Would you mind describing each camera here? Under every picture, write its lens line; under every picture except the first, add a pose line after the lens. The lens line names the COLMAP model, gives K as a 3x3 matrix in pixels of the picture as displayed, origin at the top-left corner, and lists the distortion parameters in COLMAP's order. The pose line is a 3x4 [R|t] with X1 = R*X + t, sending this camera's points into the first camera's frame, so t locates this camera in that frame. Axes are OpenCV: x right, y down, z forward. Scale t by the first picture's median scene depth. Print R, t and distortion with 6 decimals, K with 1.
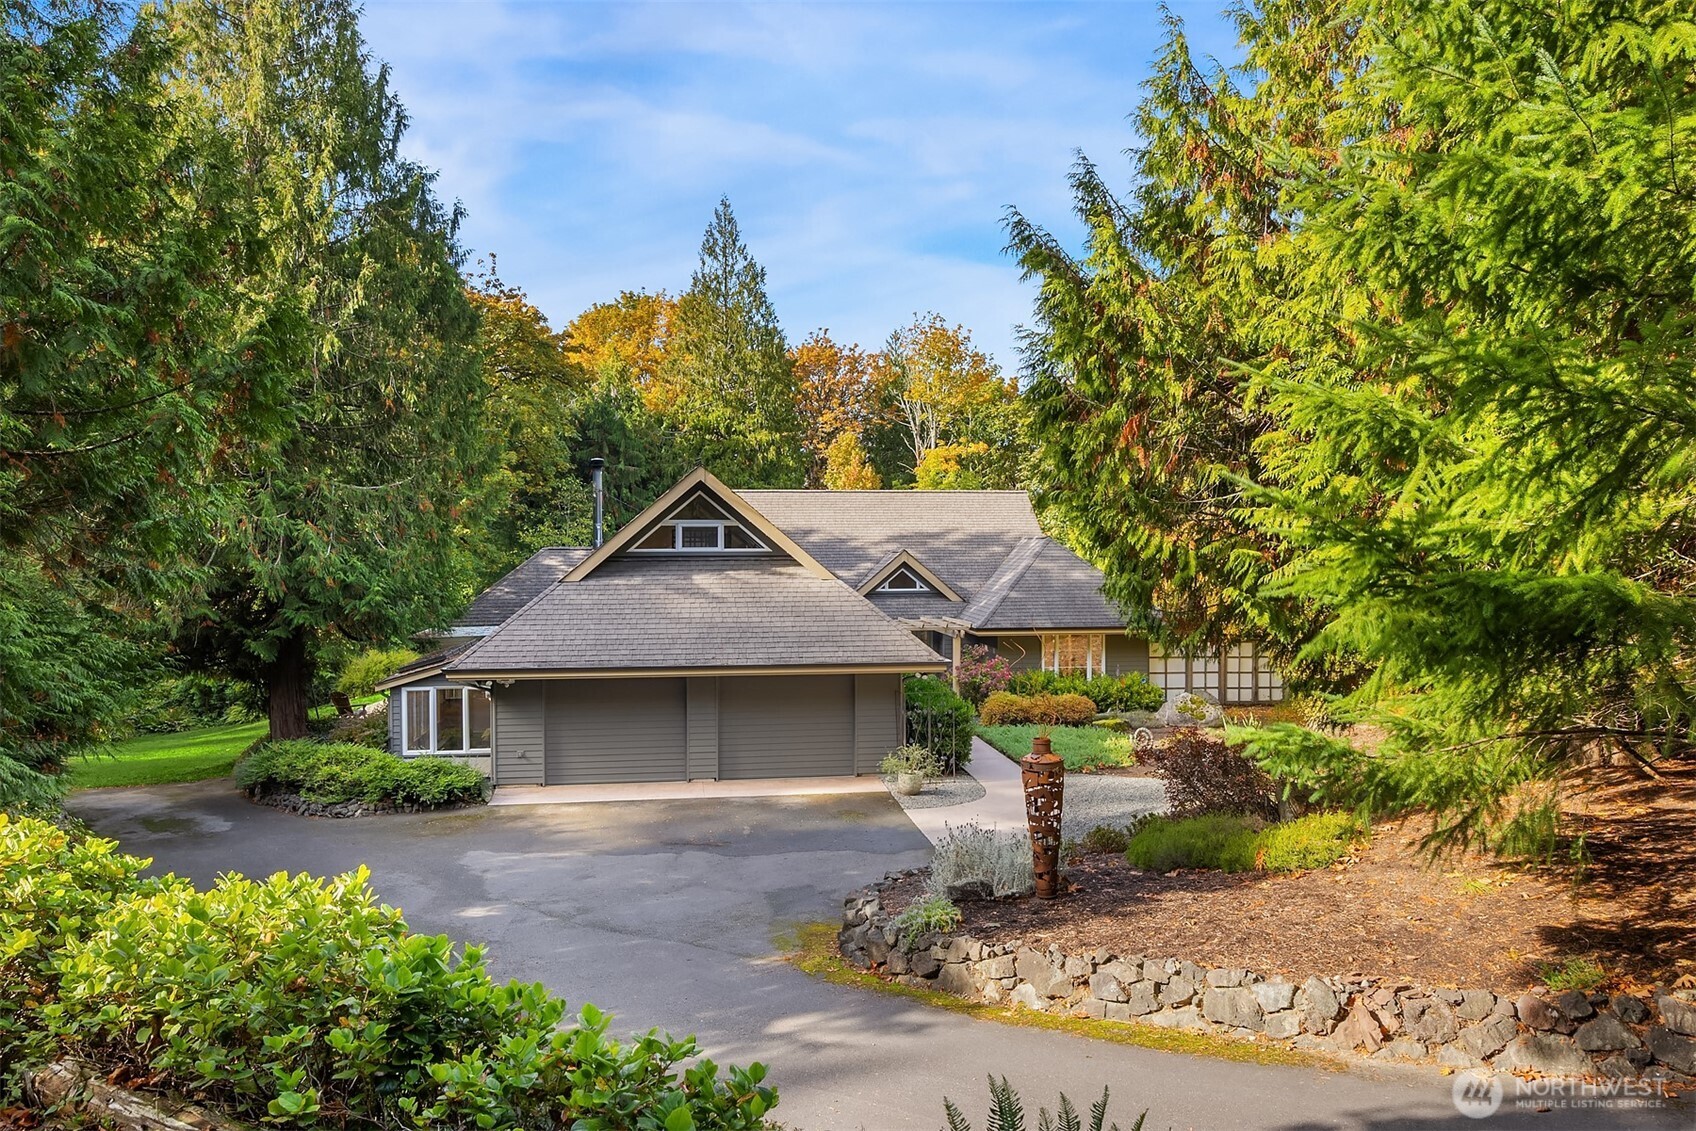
lens RADIAL K [[1207.0, 0, 846.2], [0, 1207.0, 563.0], [0, 0, 1]] dist [-0.009475, -0.000437]
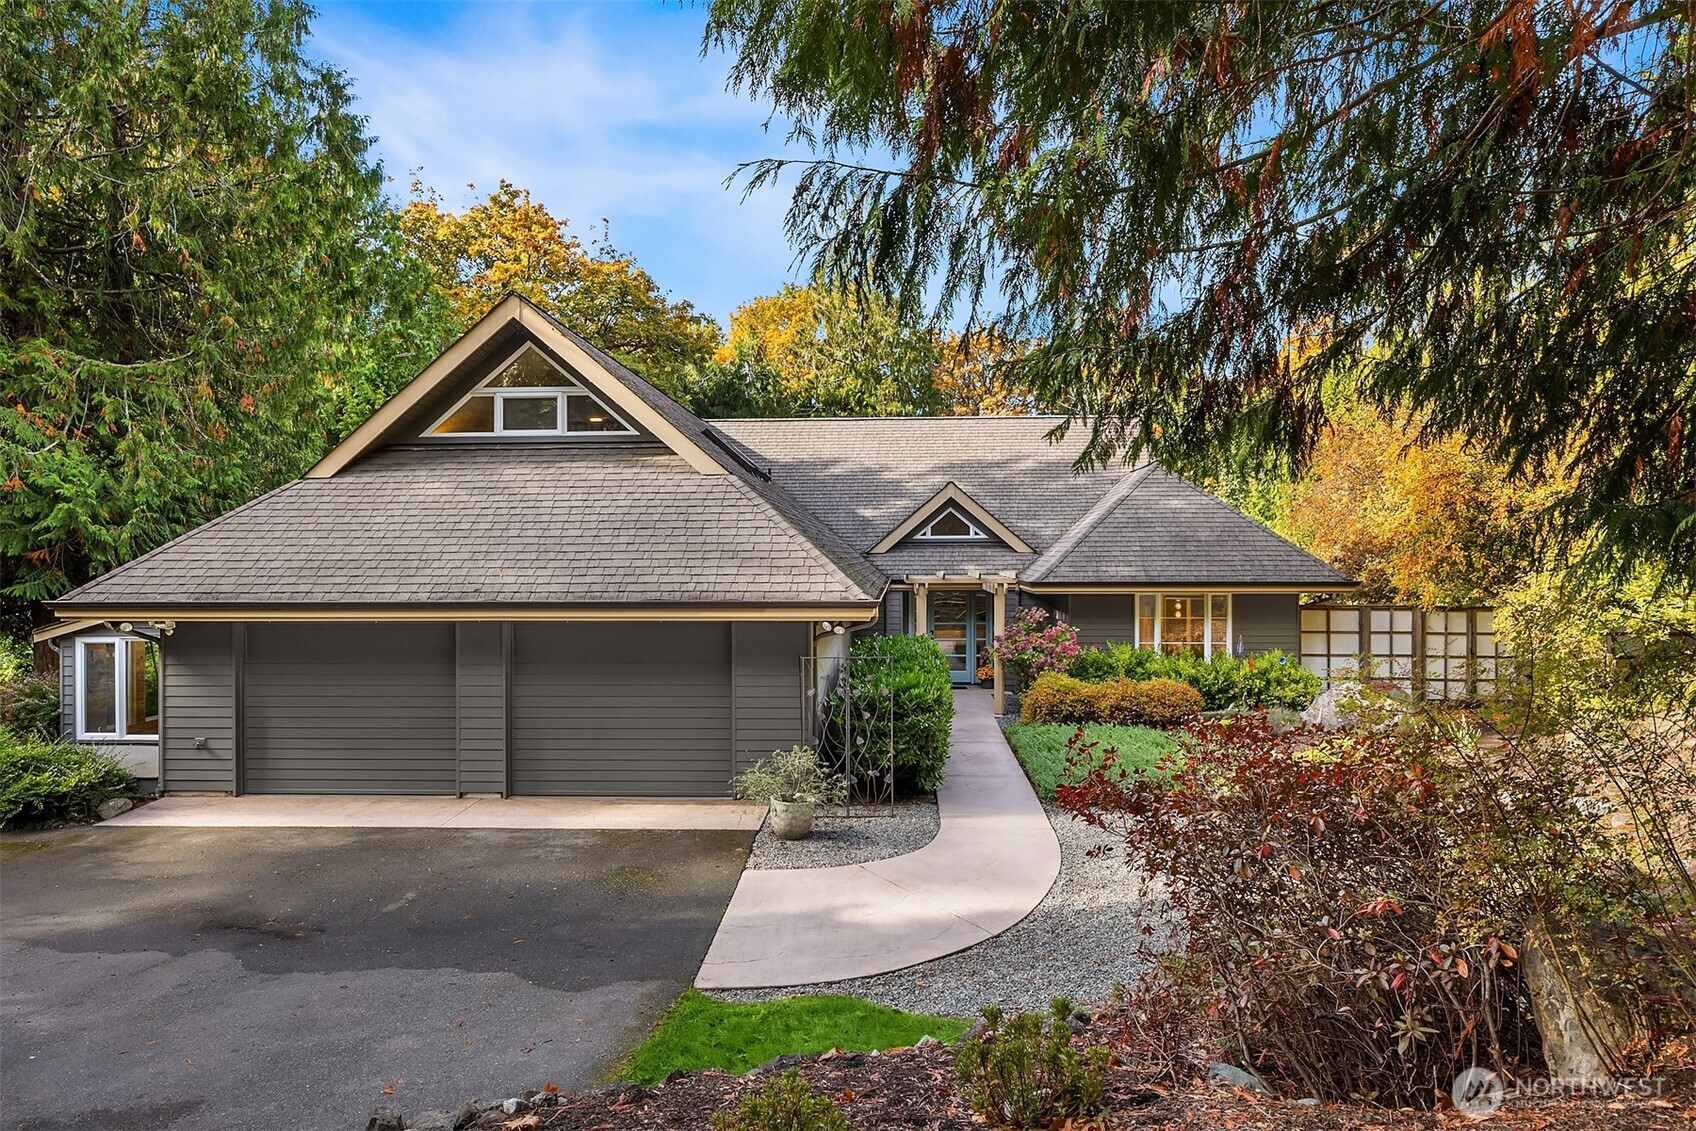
lens RADIAL K [[1136.7, 0, 847.0], [0, 1136.7, 557.6], [0, 0, 1]] dist [0.002269, 0.003426]
pose [[0.983761, 0.001942, -0.179473, 0.126609], [-0.004639, 0.999883, -0.014609, 0.052158], [0.179424, 0.015204, 0.983654, 0.359906]]
